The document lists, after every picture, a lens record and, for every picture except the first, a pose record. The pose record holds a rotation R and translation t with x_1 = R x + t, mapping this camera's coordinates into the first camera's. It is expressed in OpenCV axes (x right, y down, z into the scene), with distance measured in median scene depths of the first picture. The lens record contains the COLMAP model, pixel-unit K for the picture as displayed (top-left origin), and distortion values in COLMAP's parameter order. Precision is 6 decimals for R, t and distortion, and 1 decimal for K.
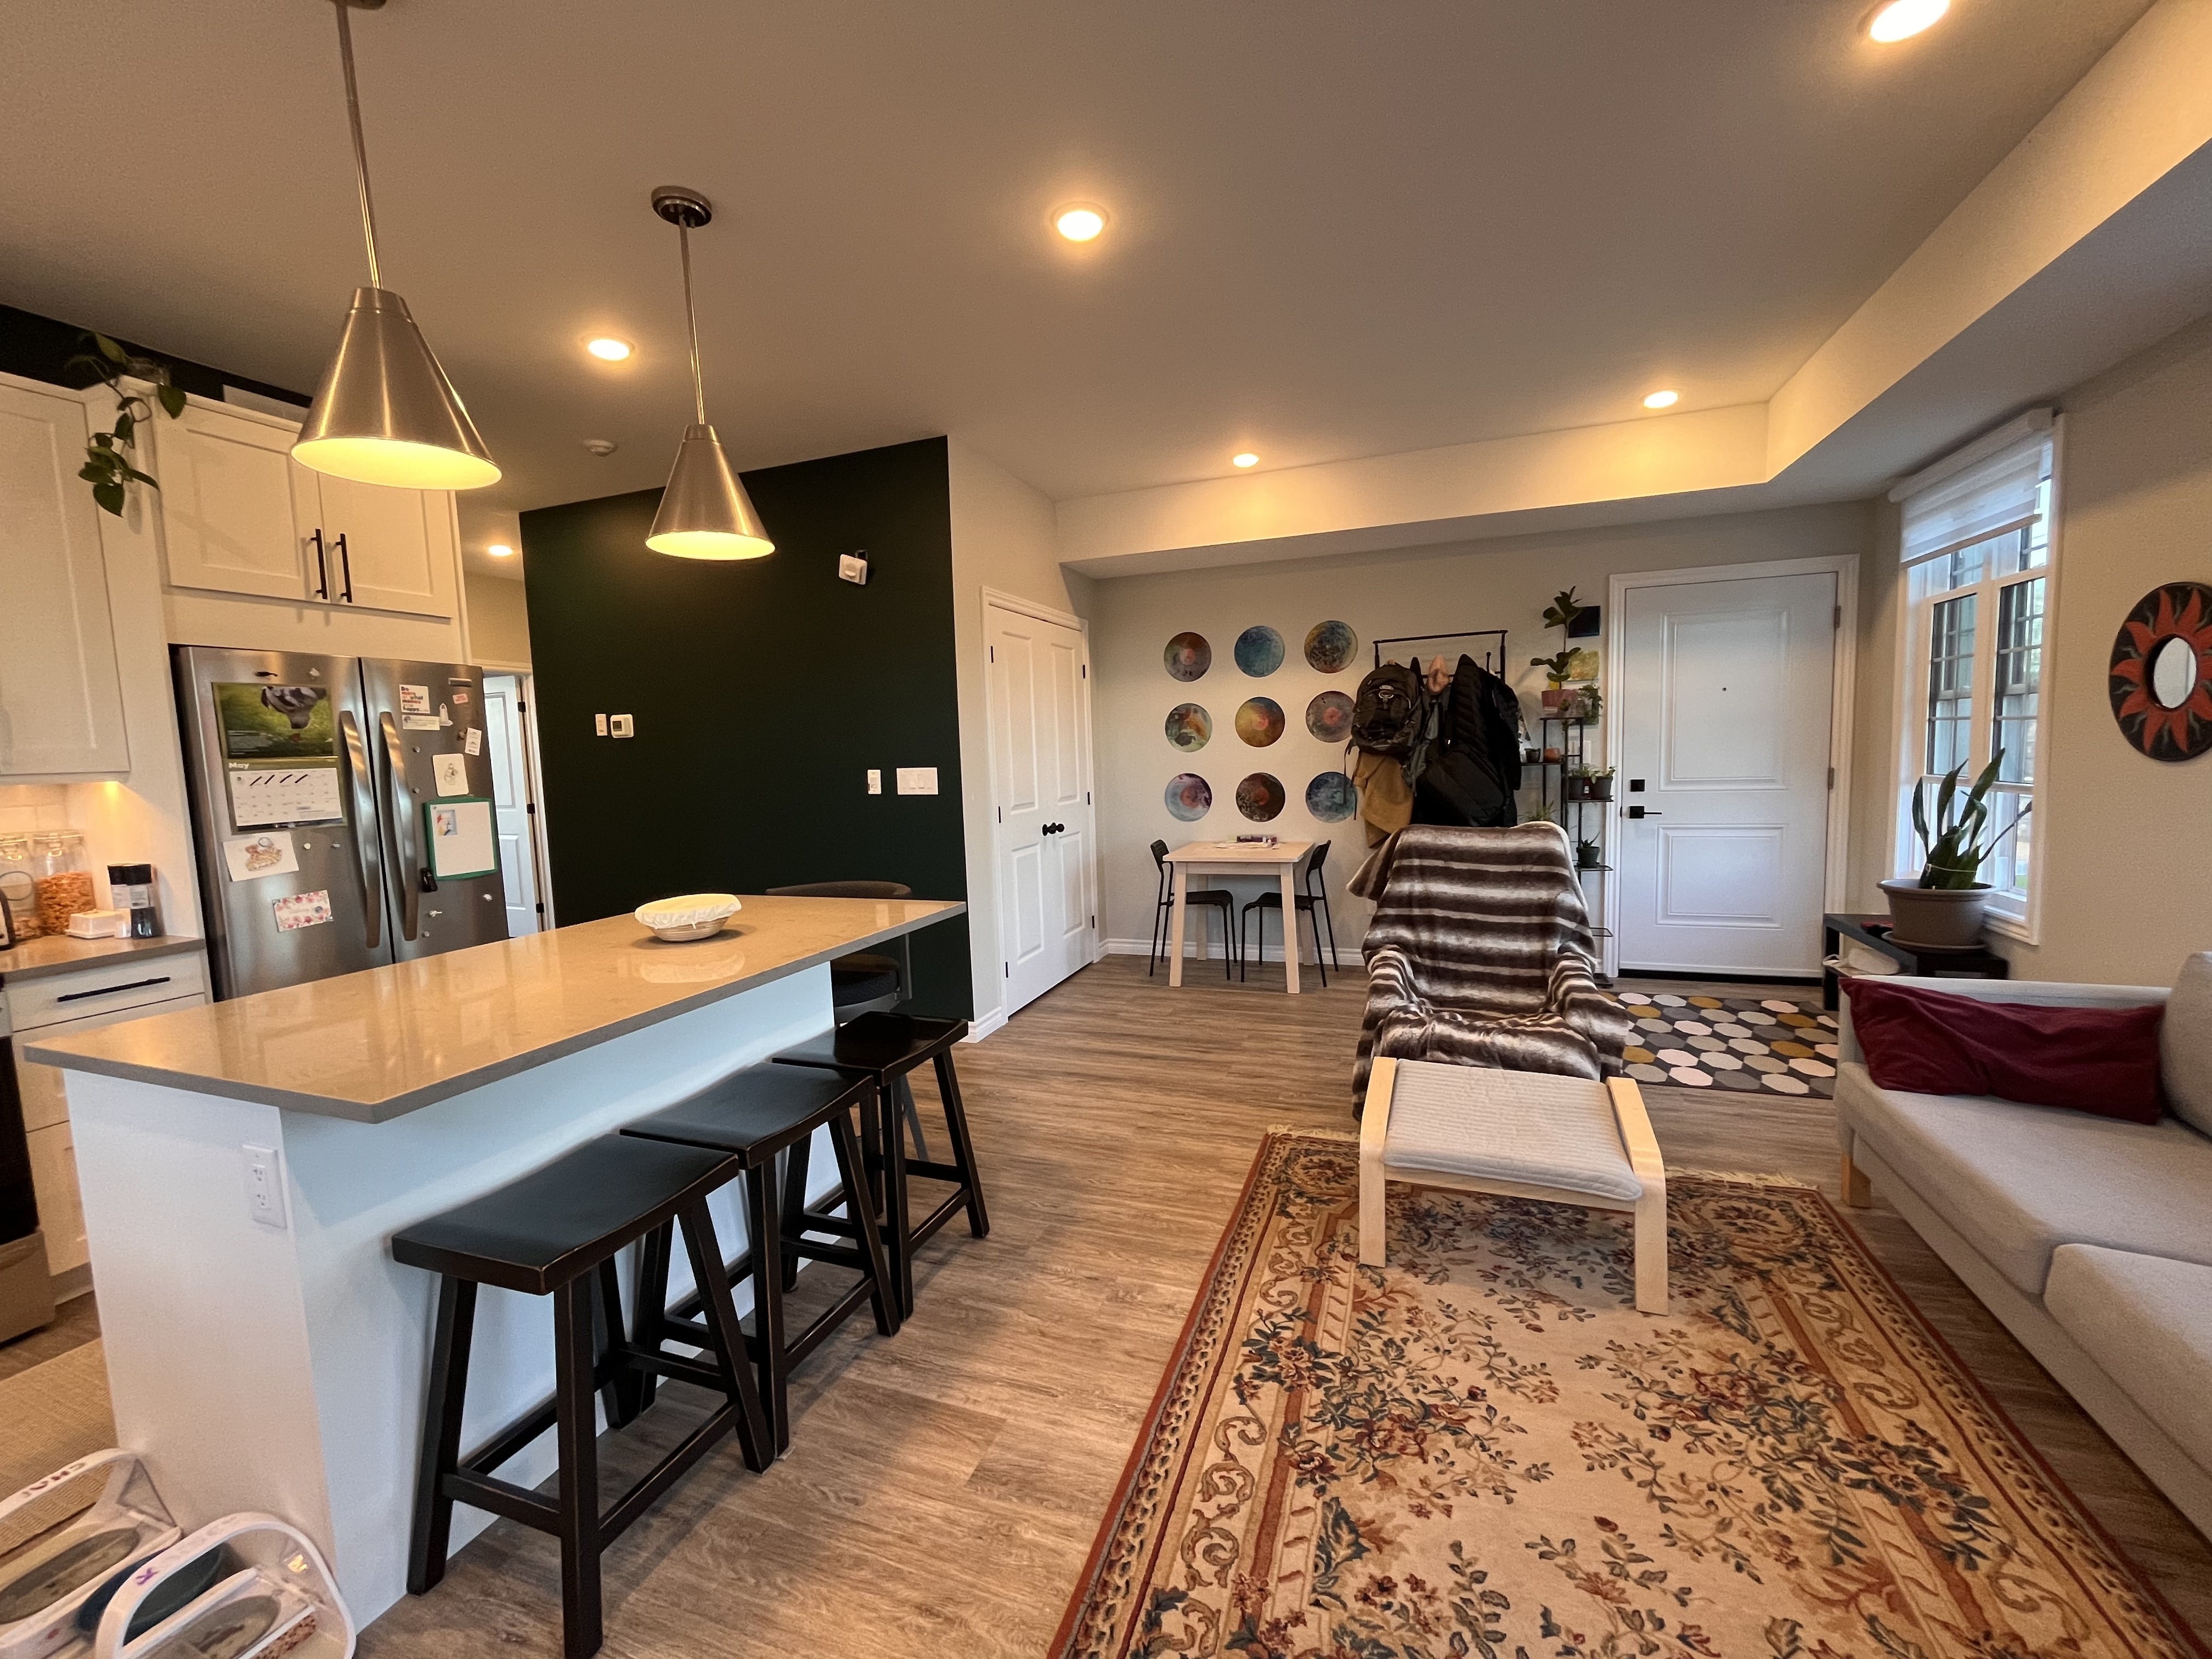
lens RADIAL K [[890.2, 0, 1106.2], [0, 890.2, 822.5], [0, 0, 1]] dist [0.001444, -0.000006]
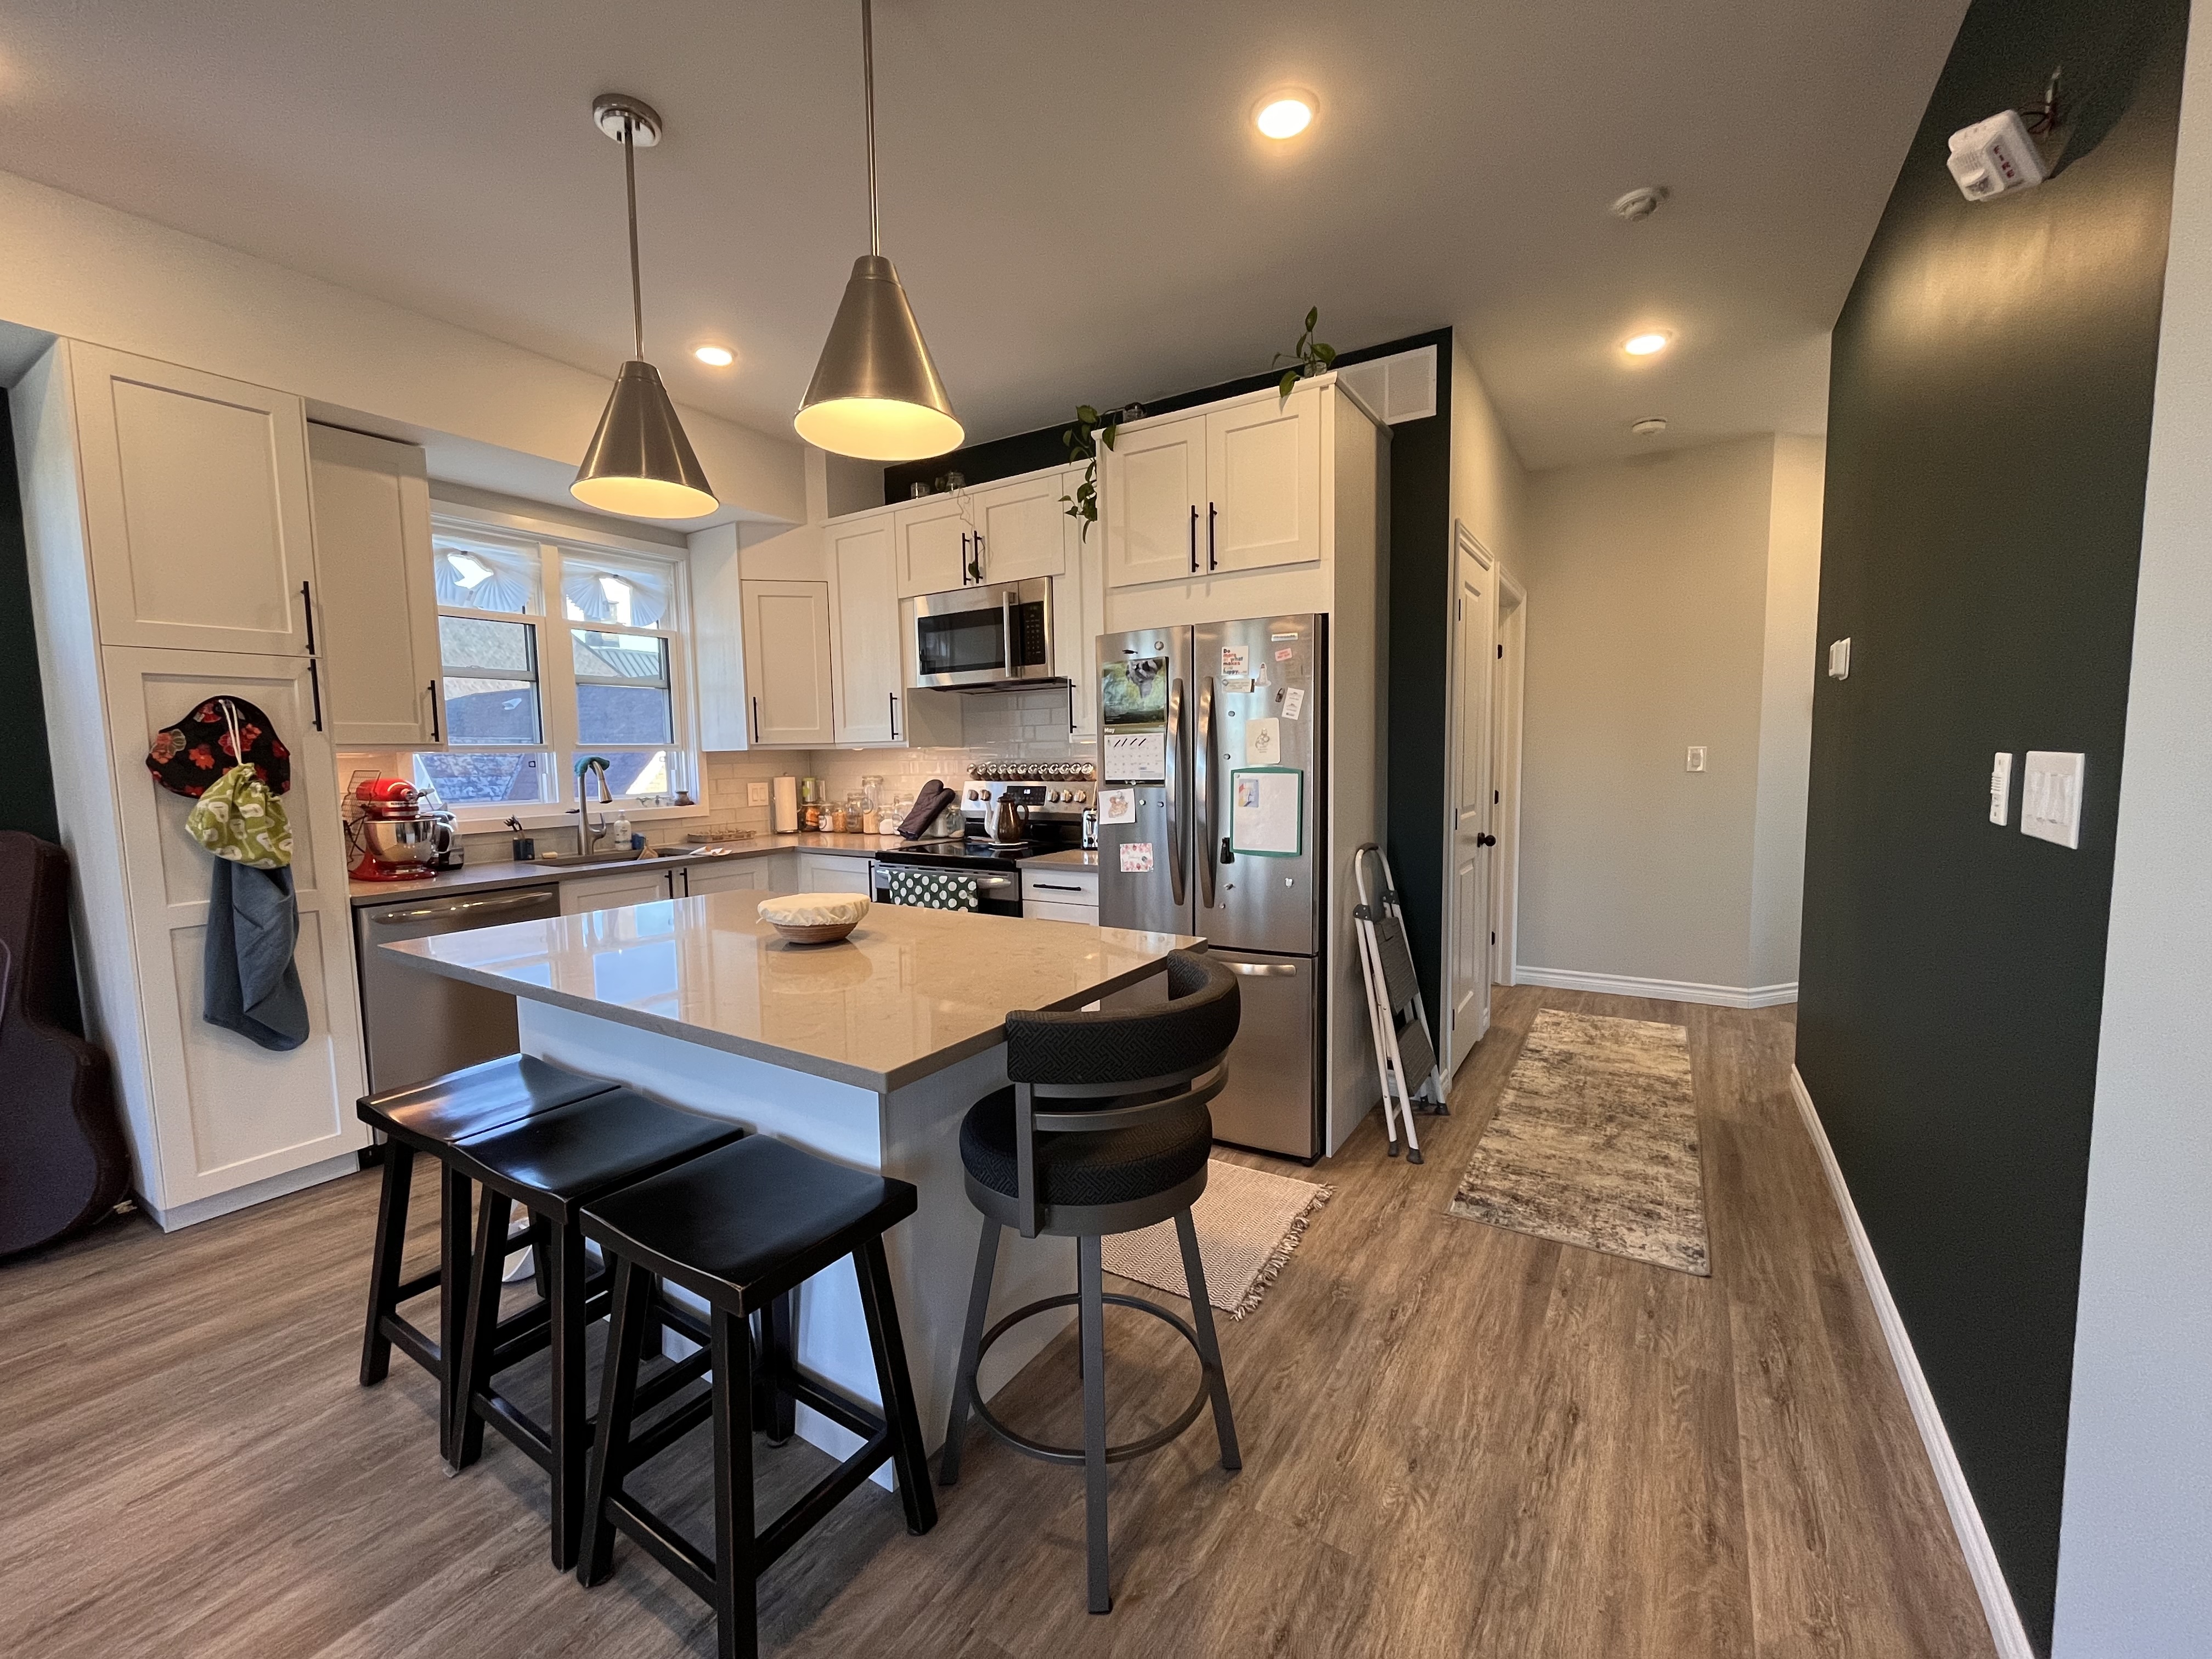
lens RADIAL K [[890.2, 0, 1102.8], [0, 890.2, 833.9], [0, 0, 1]] dist [0.001444, -0.000006]
pose [[-0.226373, 0.119356, -0.966700, 0.216143], [-0.060591, 0.988816, 0.136275, -0.086750], [0.972154, 0.089422, -0.216610, 1.232148]]
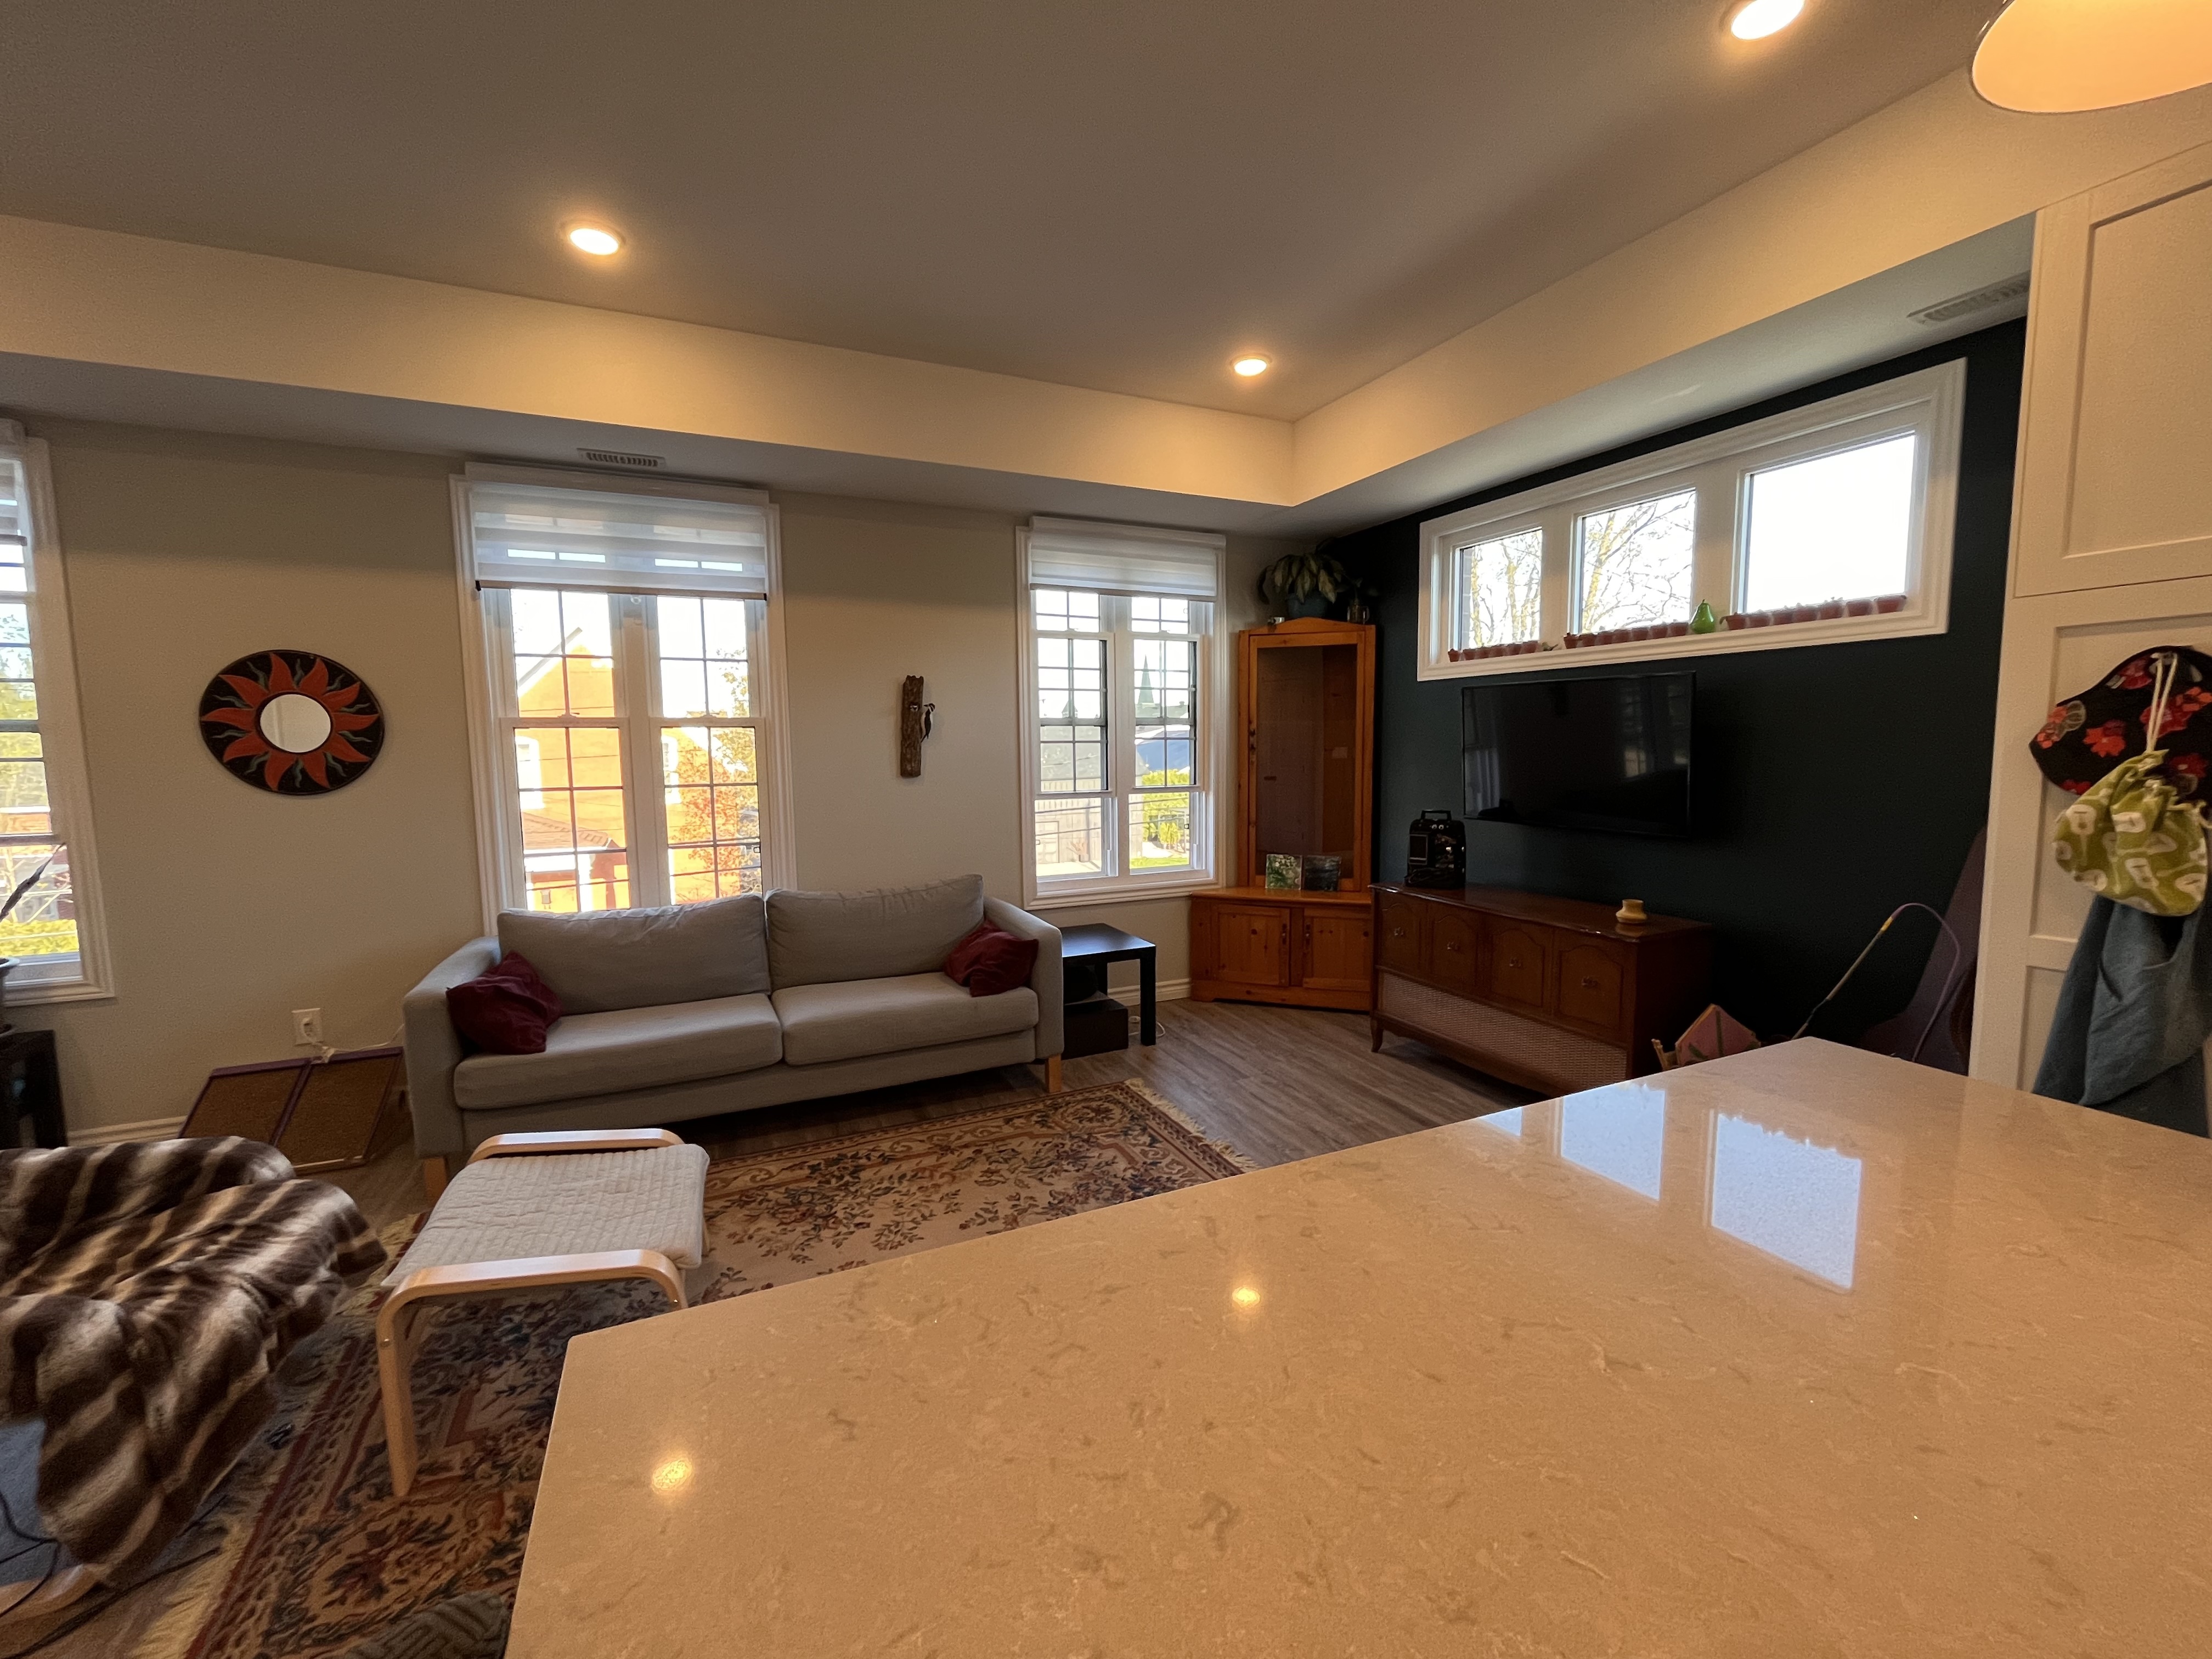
lens RADIAL K [[890.2, 0, 1103.8], [0, 890.2, 831.5], [0, 0, 1]] dist [0.001444, -0.000006]
pose [[-0.699866, -0.025289, 0.713827, -0.457944], [0.098721, 0.986357, 0.131734, -0.073488], [-0.707419, 0.162666, -0.687821, 1.078031]]
